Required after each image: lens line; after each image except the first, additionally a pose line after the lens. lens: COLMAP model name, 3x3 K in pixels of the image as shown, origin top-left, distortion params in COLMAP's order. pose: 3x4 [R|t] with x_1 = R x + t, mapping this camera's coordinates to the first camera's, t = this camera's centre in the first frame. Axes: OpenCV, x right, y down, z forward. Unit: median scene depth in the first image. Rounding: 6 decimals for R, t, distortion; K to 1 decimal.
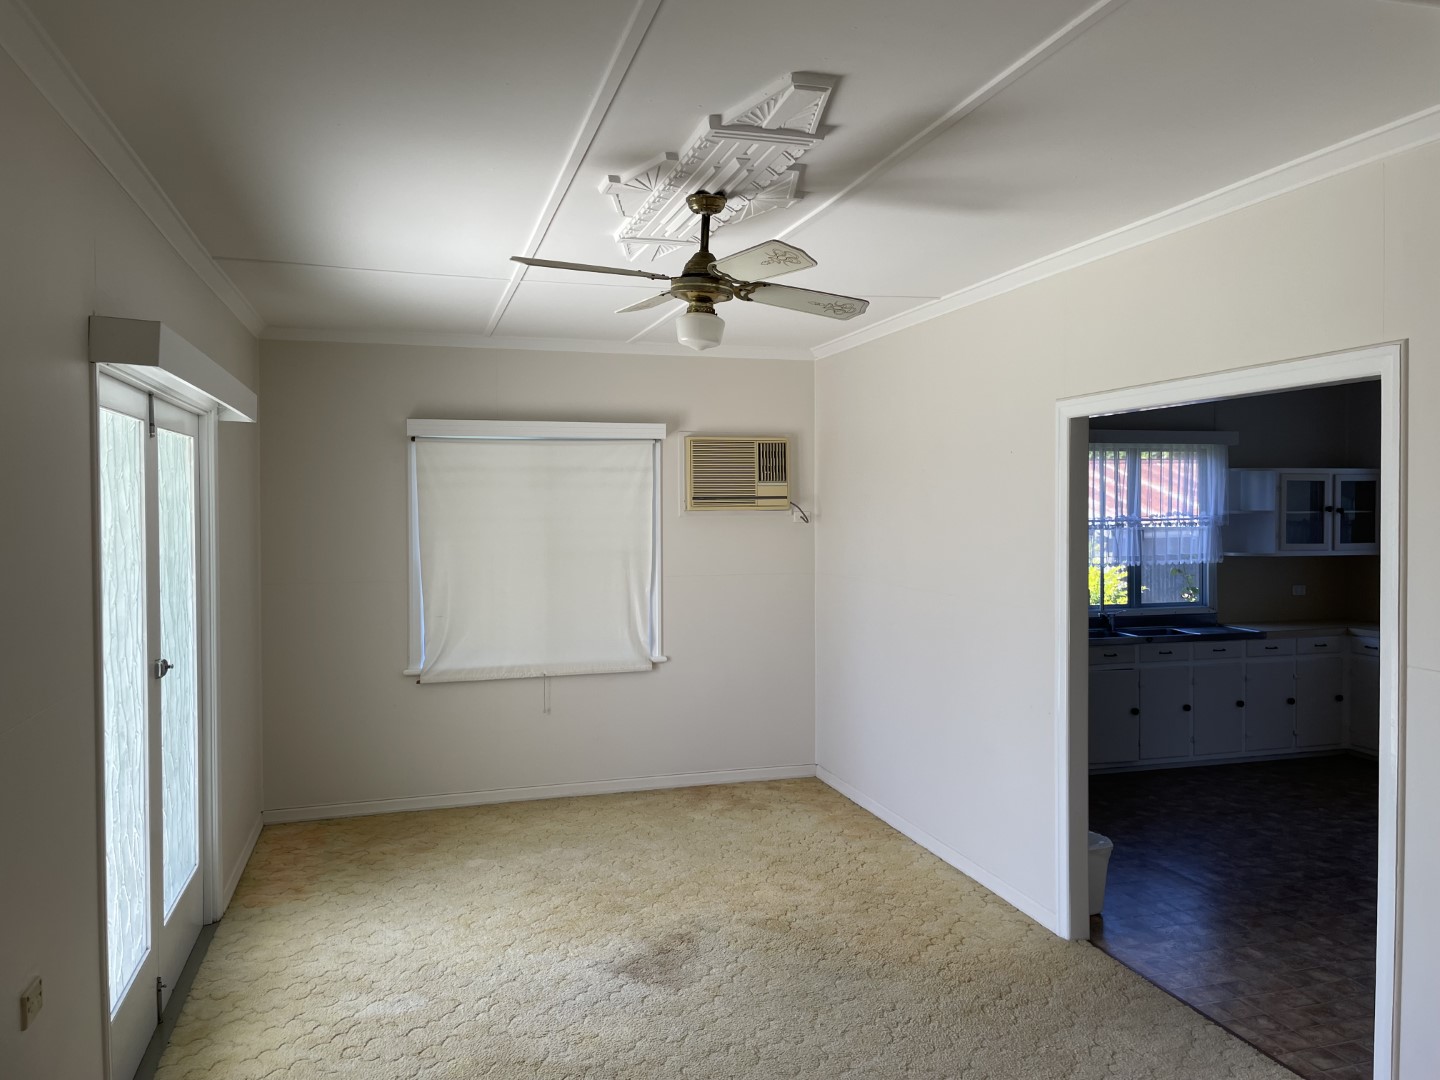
lens RADIAL K [[1104.2, 0, 706.5], [0, 1104.2, 543.8], [0, 0, 1]] dist [0.073804, -0.089948]
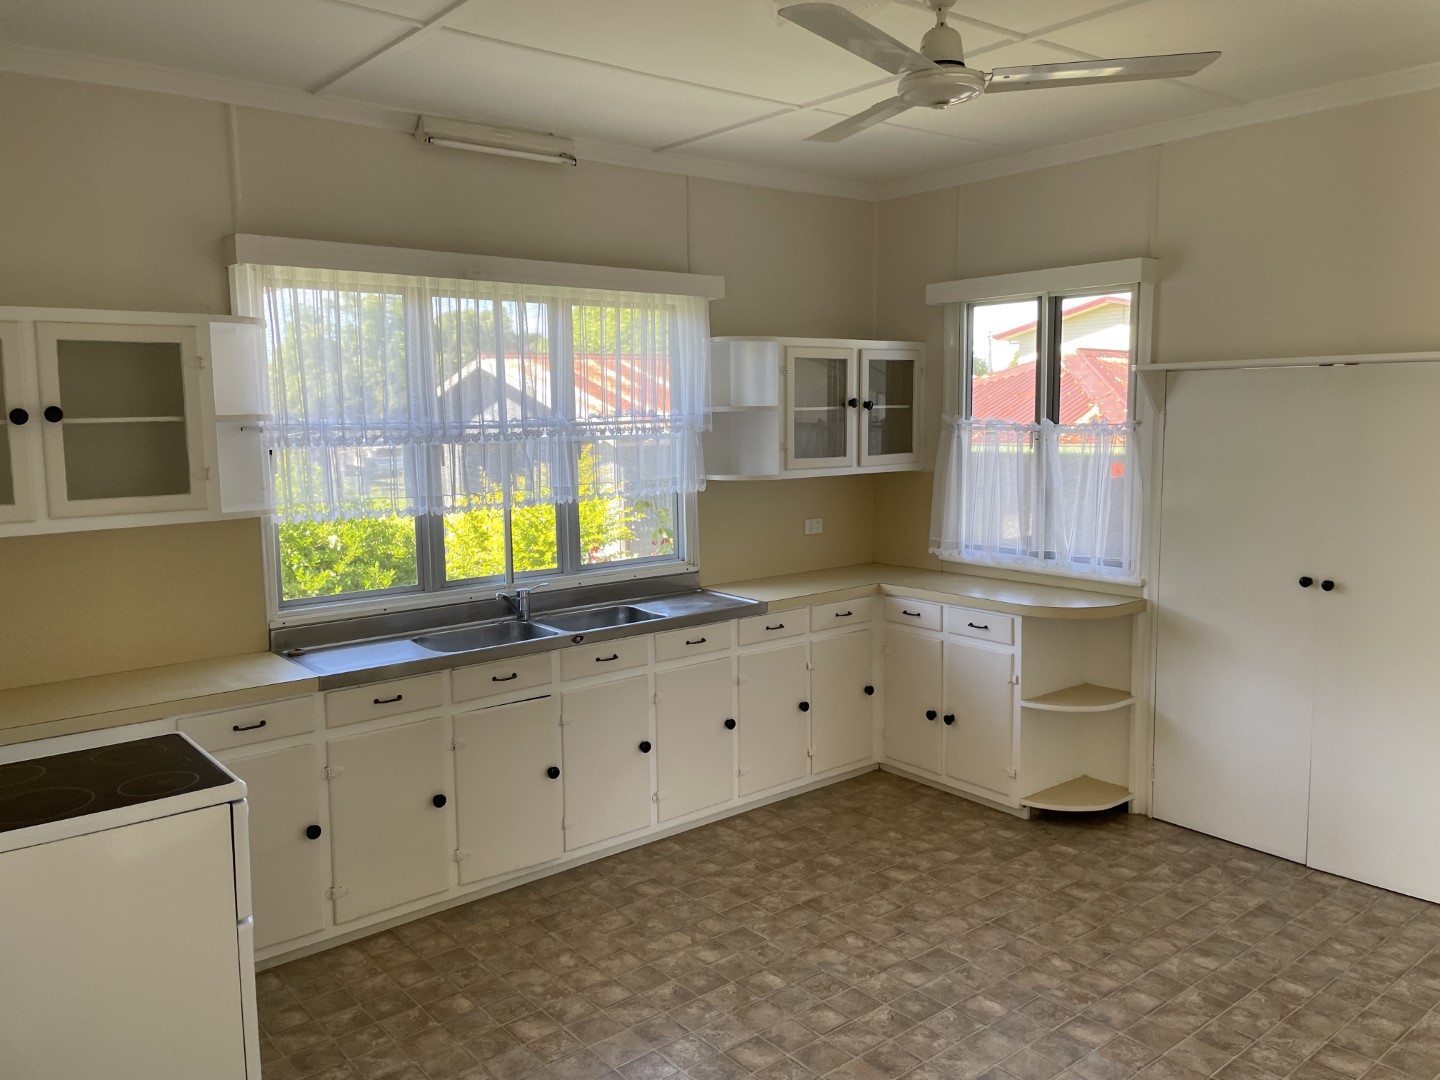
lens RADIAL K [[1104.2, 0, 706.6], [0, 1104.2, 541.5], [0, 0, 1]] dist [0.073804, -0.089948]
pose [[0.928562, -0.051434, 0.367597, 0.238518], [0.020813, 0.996010, 0.086786, -0.008645], [-0.370594, -0.072935, 0.925927, 0.434364]]
